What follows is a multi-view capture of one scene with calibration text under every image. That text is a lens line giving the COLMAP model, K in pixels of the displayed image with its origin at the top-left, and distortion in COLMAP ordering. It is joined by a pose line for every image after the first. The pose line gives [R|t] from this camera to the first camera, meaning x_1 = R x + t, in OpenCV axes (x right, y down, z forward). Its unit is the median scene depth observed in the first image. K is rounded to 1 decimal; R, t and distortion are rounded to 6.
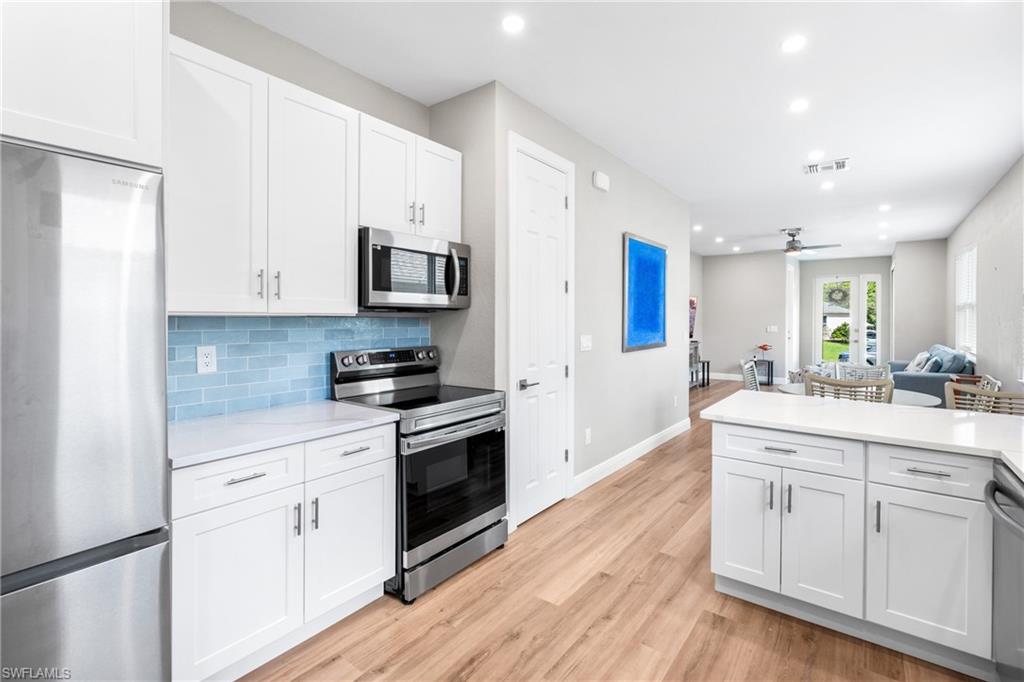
lens RADIAL K [[470.6, 0, 512.8], [0, 470.6, 321.5], [0, 0, 1]] dist [-0.001251, 0.002342]
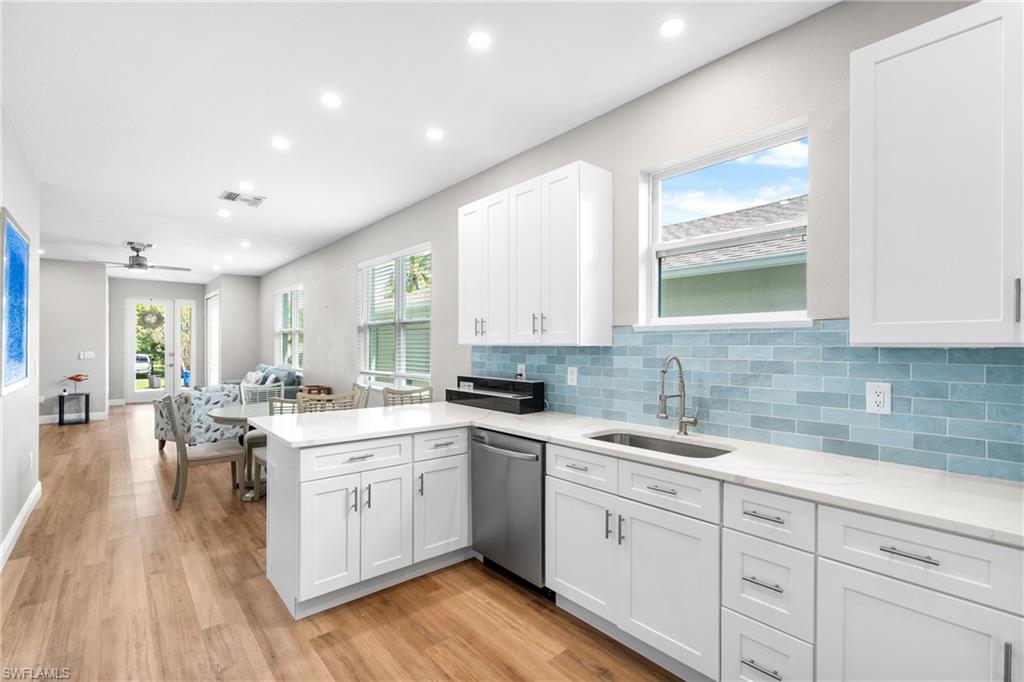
lens RADIAL K [[470.6, 0, 515.8], [0, 470.6, 343.1], [0, 0, 1]] dist [-0.001251, 0.002342]
pose [[0.215729, -0.001441, 0.976452, -0.375938], [0.005981, 0.999982, 0.000154, -0.004921], [-0.976435, 0.005807, 0.215734, 0.294132]]
